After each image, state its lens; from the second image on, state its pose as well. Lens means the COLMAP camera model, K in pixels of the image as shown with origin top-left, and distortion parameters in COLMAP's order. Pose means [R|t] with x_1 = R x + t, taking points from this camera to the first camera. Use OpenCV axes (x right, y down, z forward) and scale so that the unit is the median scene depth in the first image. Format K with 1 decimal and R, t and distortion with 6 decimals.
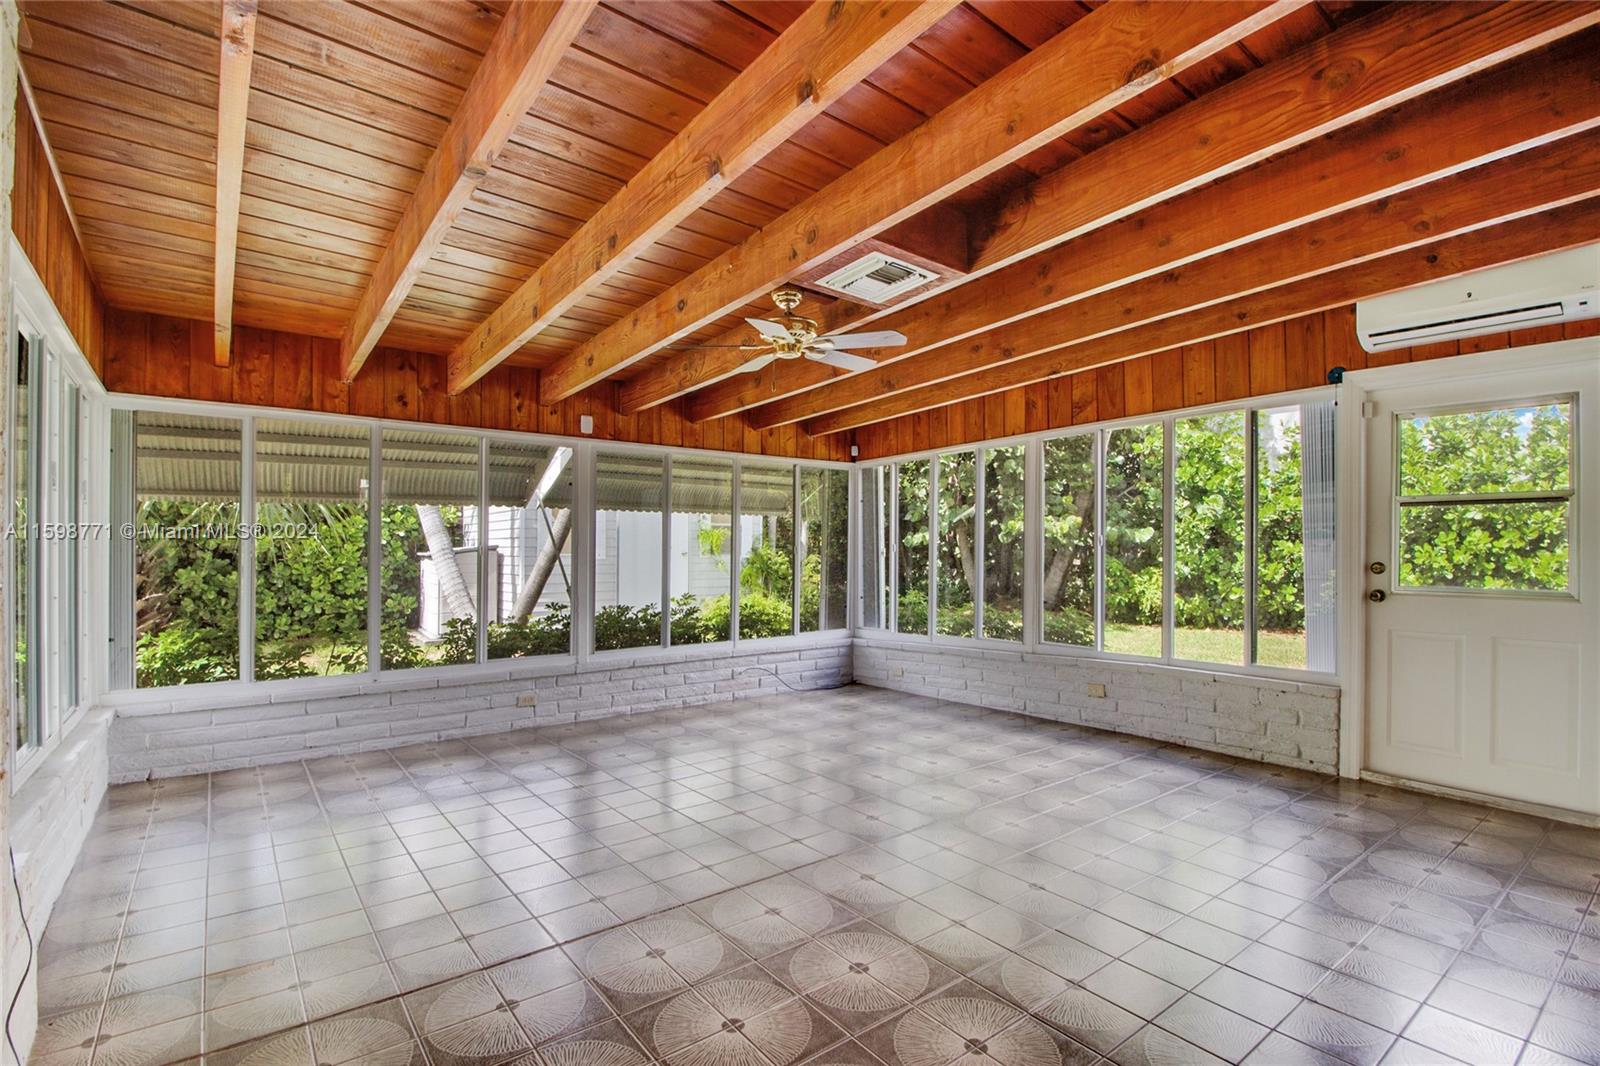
lens RADIAL K [[764.6, 0, 826.8], [0, 764.6, 532.3], [0, 0, 1]] dist [0.002451, 0.000023]
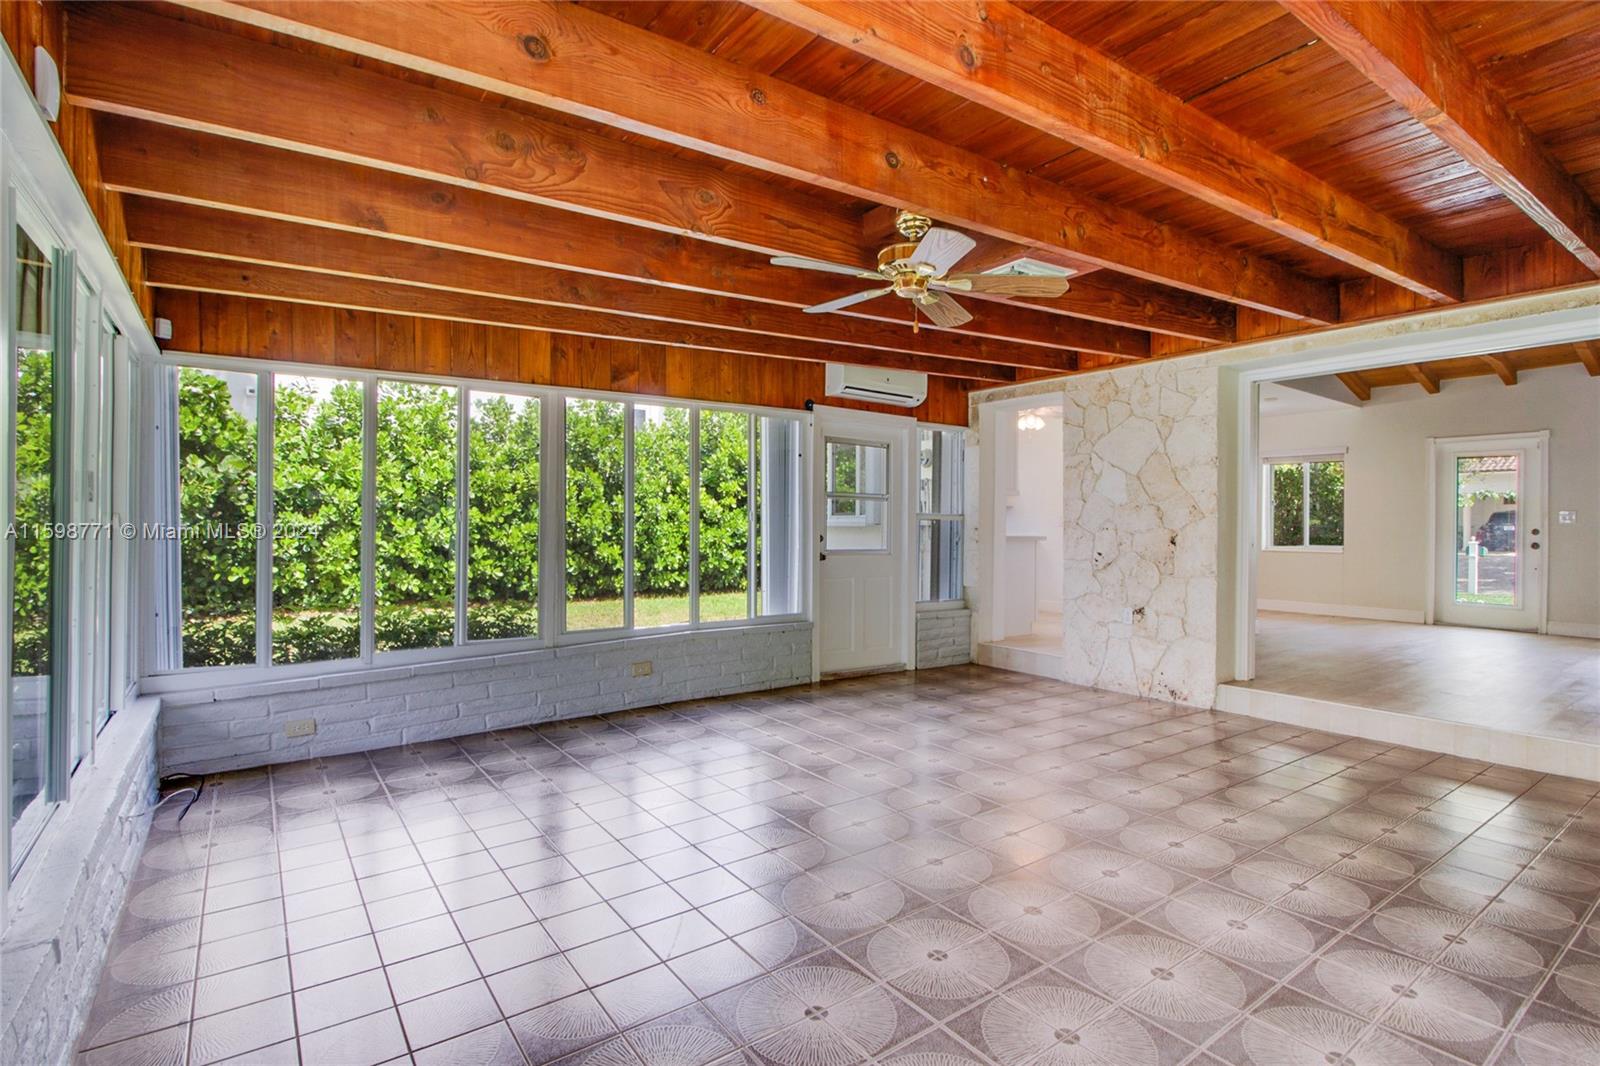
lens RADIAL K [[764.6, 0, 826.8], [0, 764.6, 532.3], [0, 0, 1]] dist [0.002451, 0.000023]
pose [[0.034486, -0.008875, 0.999366, -0.553203], [-0.032170, 0.999433, 0.009985, 0.011539], [-0.998887, -0.032494, 0.034181, 0.667791]]
